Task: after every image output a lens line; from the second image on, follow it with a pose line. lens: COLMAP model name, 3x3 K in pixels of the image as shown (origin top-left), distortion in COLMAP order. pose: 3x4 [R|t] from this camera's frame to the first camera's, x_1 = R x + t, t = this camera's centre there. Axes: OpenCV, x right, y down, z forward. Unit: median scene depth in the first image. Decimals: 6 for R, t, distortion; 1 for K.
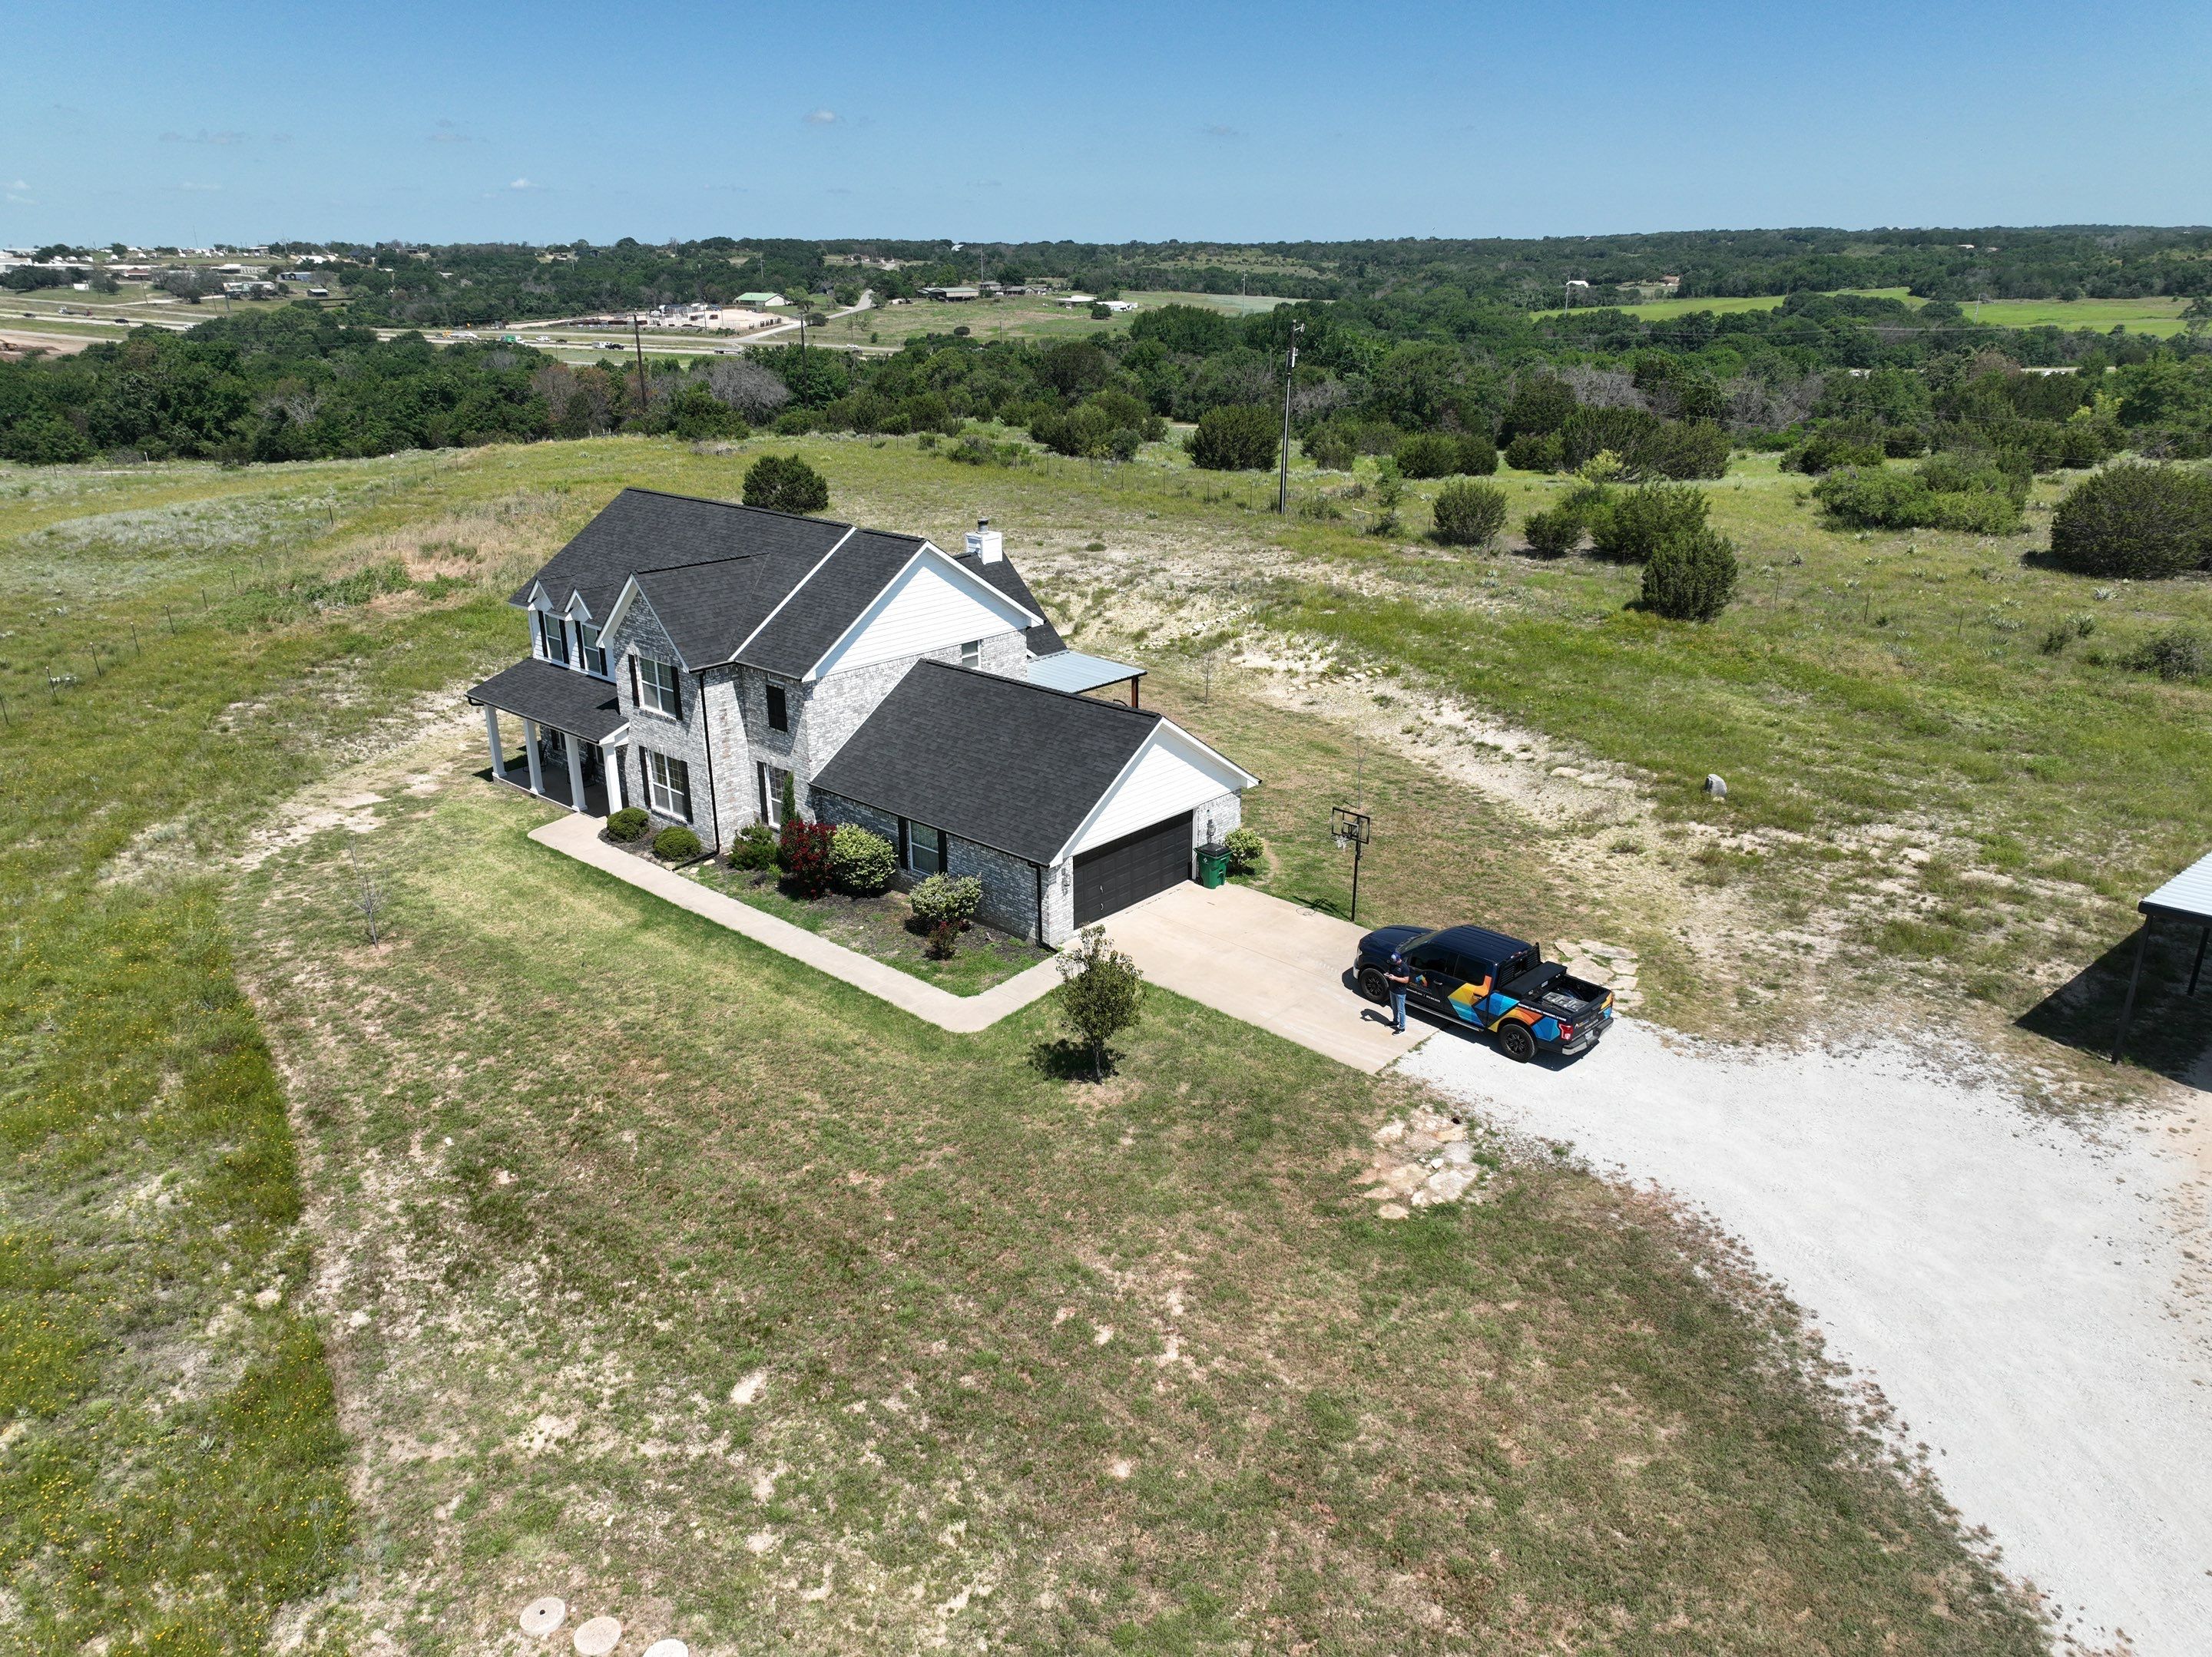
lens RADIAL K [[1554.2, 0, 1107.1], [0, 1554.2, 823.3], [0, 0, 1]] dist [0.001559, 0.011841]
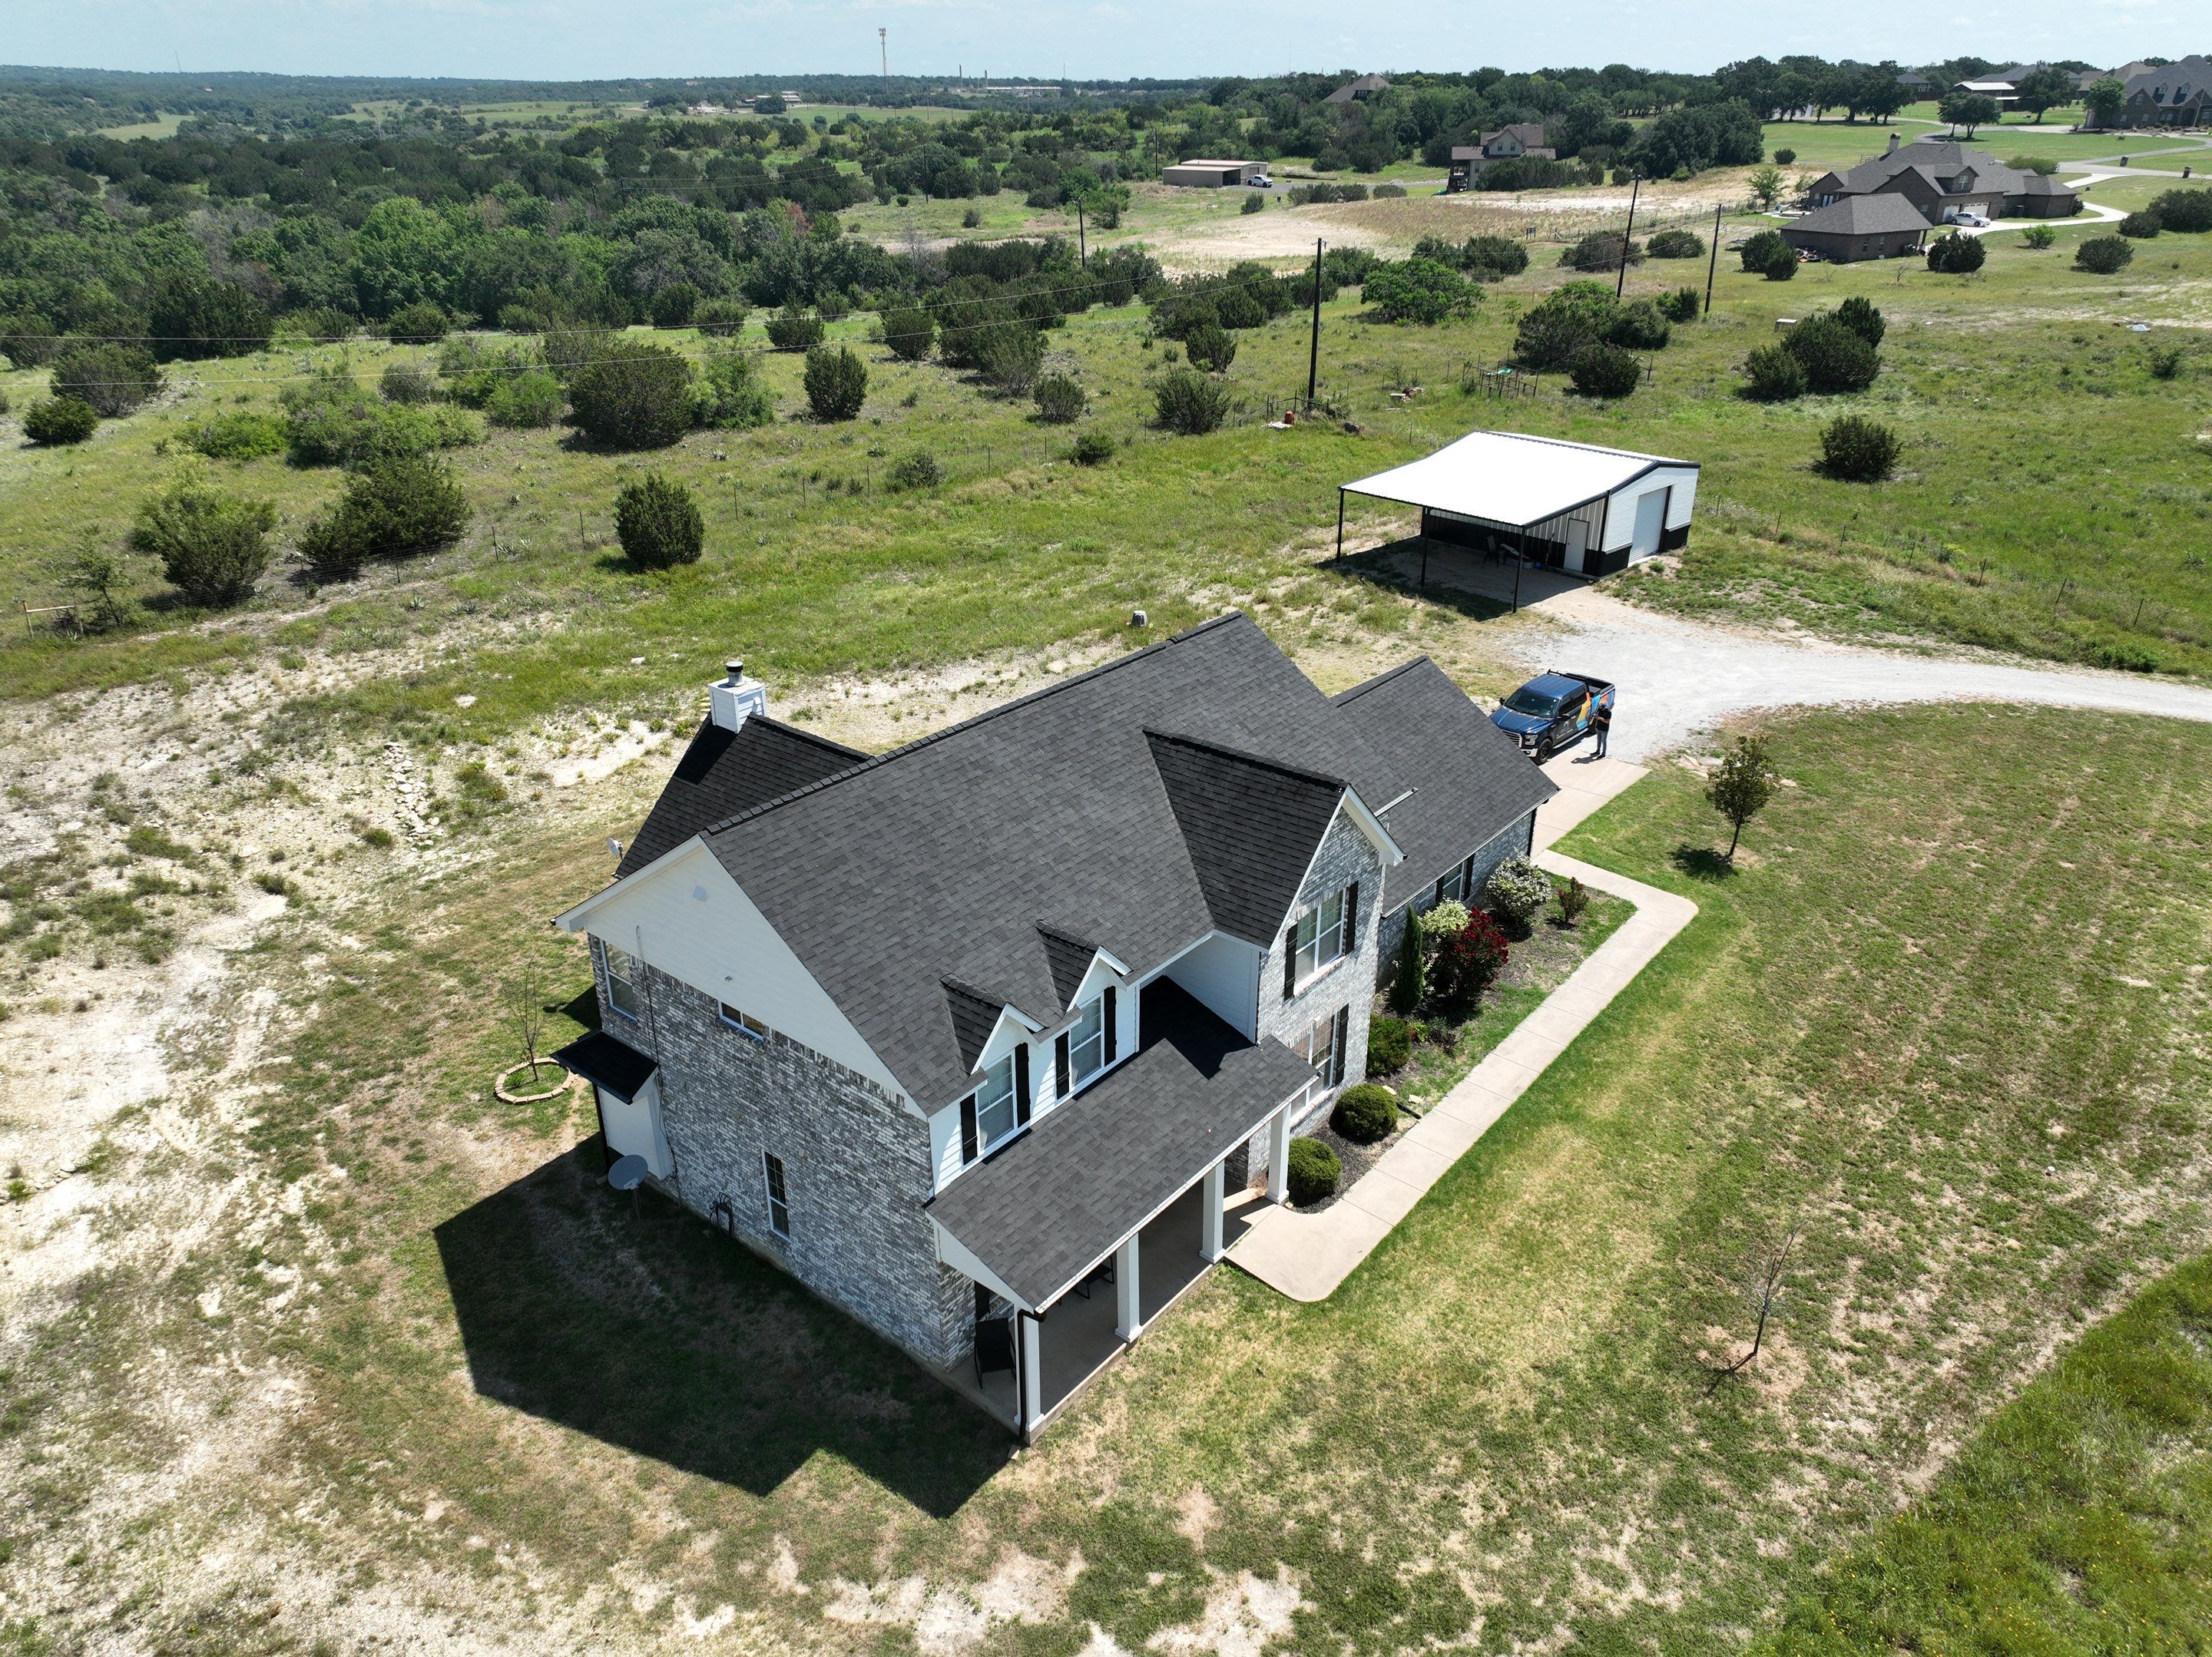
lens RADIAL K [[1542.6, 0, 1106.0], [0, 1542.6, 828.5], [0, 0, 1]] dist [0.008279, 0.004378]
pose [[-0.049956, -0.425013, 0.903807, -0.725696], [0.345628, 0.841667, 0.414896, -0.365031], [-0.937041, 0.333108, 0.104850, 0.842484]]
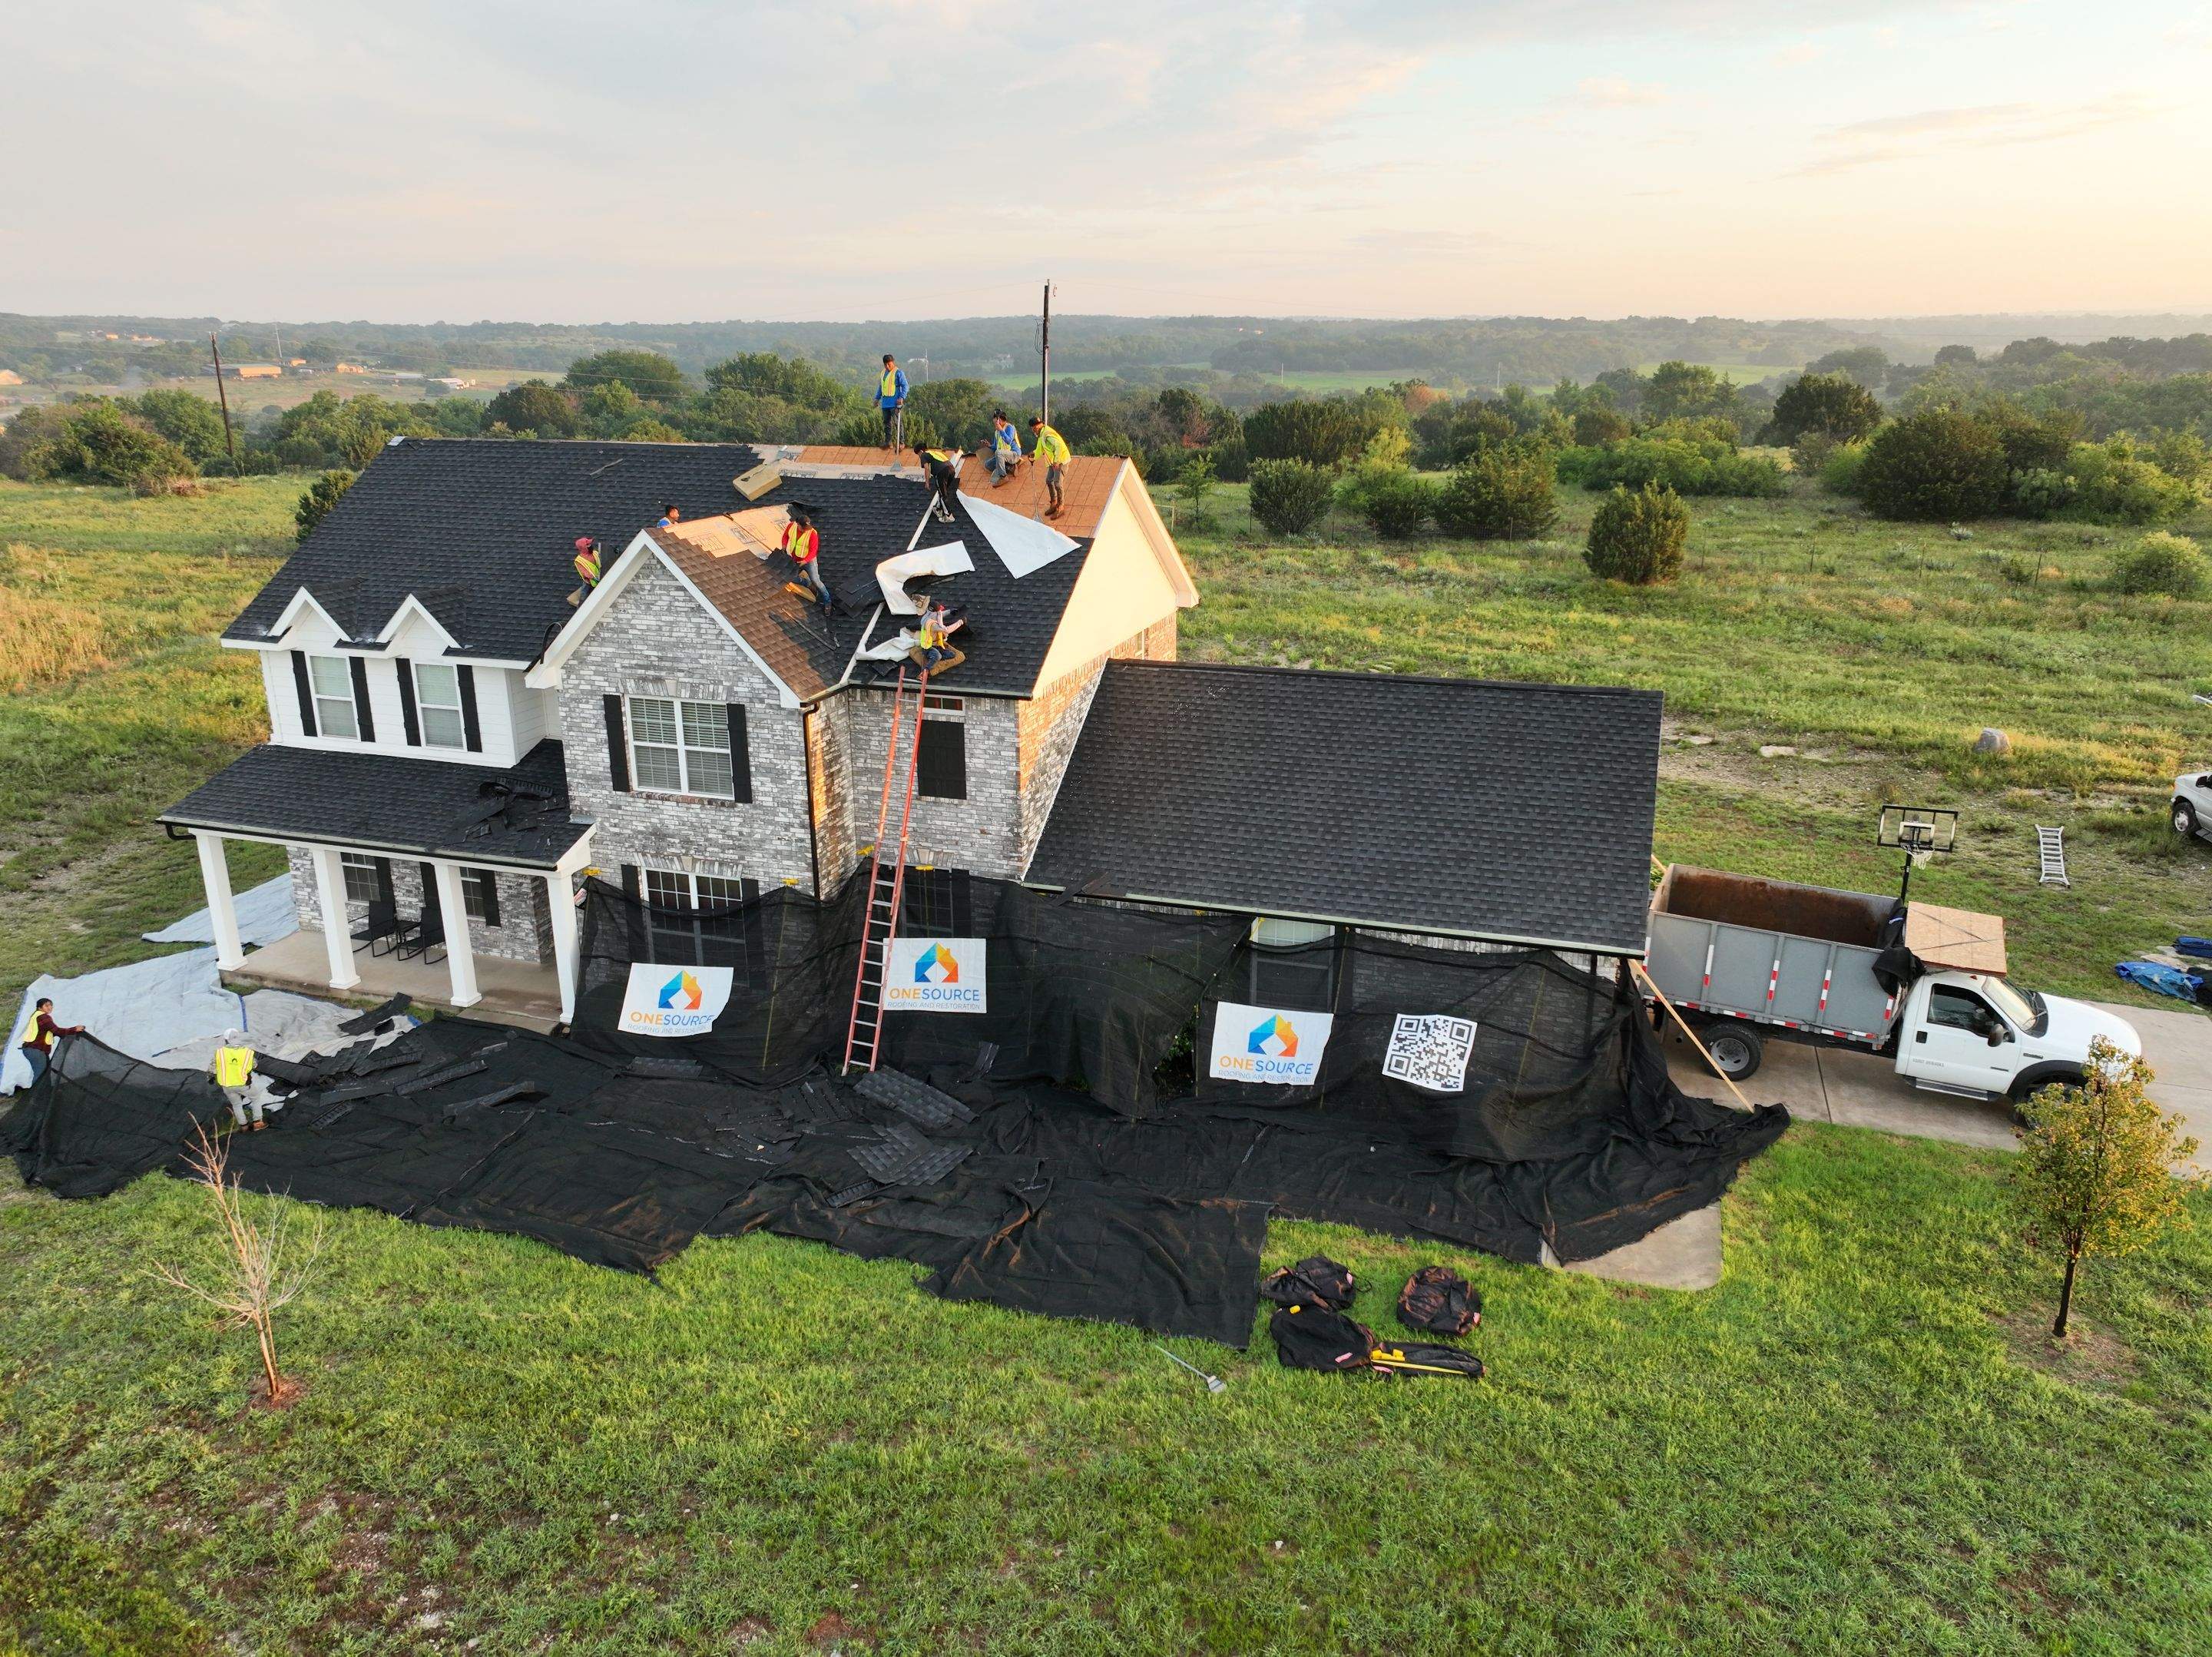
lens RADIAL K [[1554.5, 0, 1107.1], [0, 1554.5, 823.3], [0, 0, 1]] dist [0.001559, 0.011841]
pose [[0.916735, -0.119656, 0.381154, -0.304622], [0.138535, 0.990105, -0.022375, -0.025102], [-0.374705, 0.073315, 0.924241, 0.380185]]
